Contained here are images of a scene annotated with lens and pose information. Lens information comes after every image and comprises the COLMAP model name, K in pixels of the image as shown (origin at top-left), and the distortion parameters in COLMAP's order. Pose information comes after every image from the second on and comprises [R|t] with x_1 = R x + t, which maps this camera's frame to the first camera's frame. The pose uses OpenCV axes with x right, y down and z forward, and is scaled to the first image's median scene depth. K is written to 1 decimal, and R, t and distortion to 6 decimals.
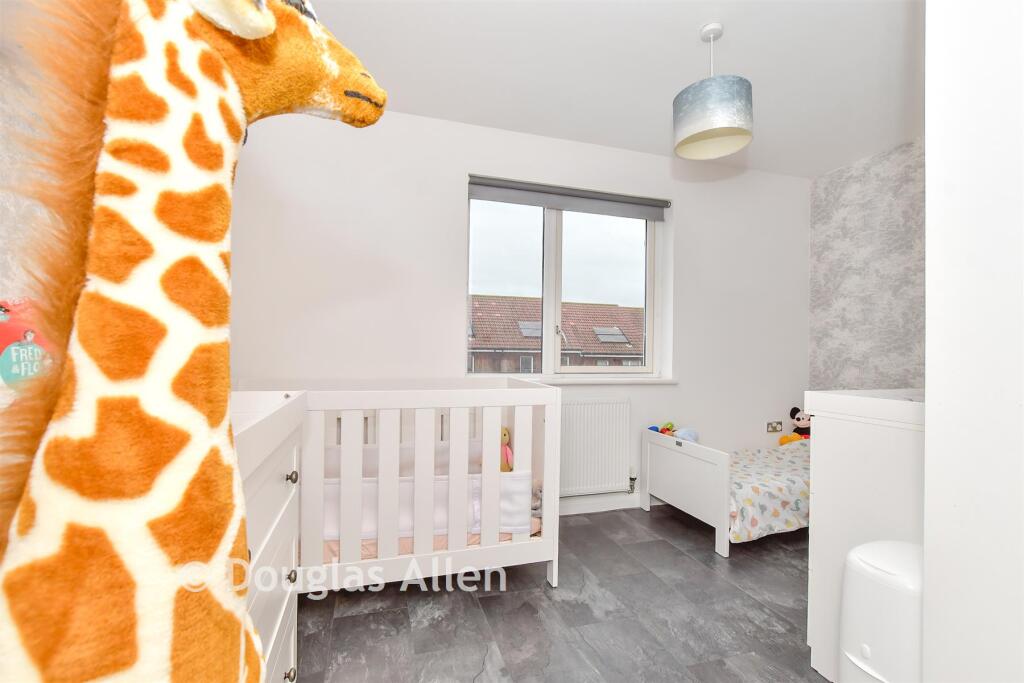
lens RADIAL K [[424.2, 0, 516.7], [0, 424.2, 341.4], [0, 0, 1]] dist [-0.010336, 0.000233]
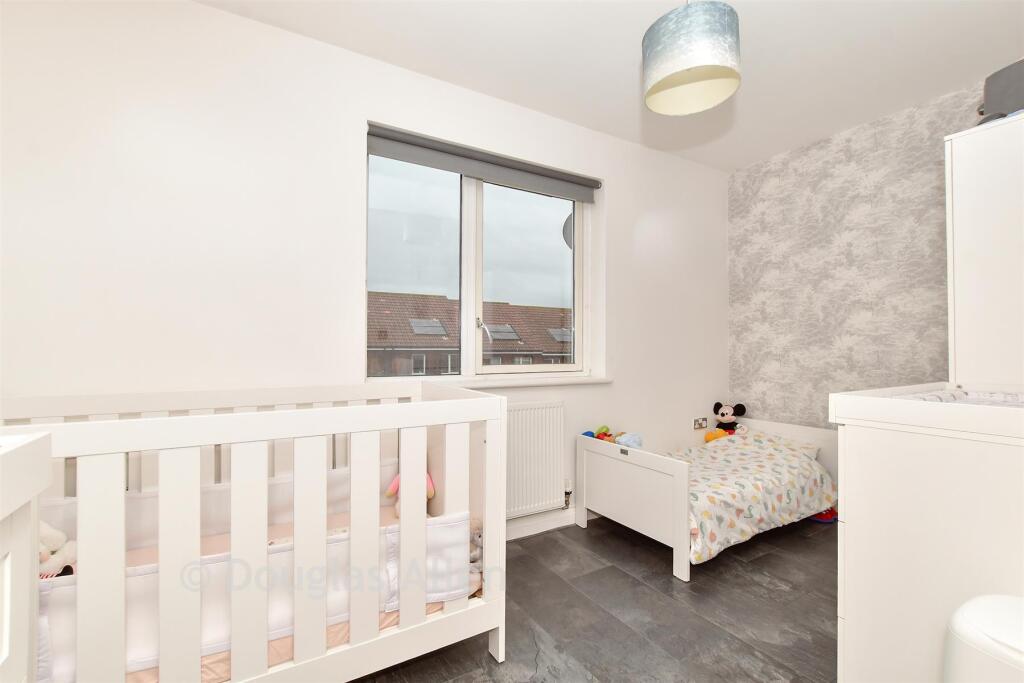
lens RADIAL K [[424.2, 0, 516.7], [0, 424.2, 341.4], [0, 0, 1]] dist [-0.010336, 0.000233]
pose [[0.968980, -0.006534, 0.247051, -0.049033], [0.005050, 0.999965, 0.006640, 0.006046], [-0.247086, -0.005186, 0.968980, 0.207617]]
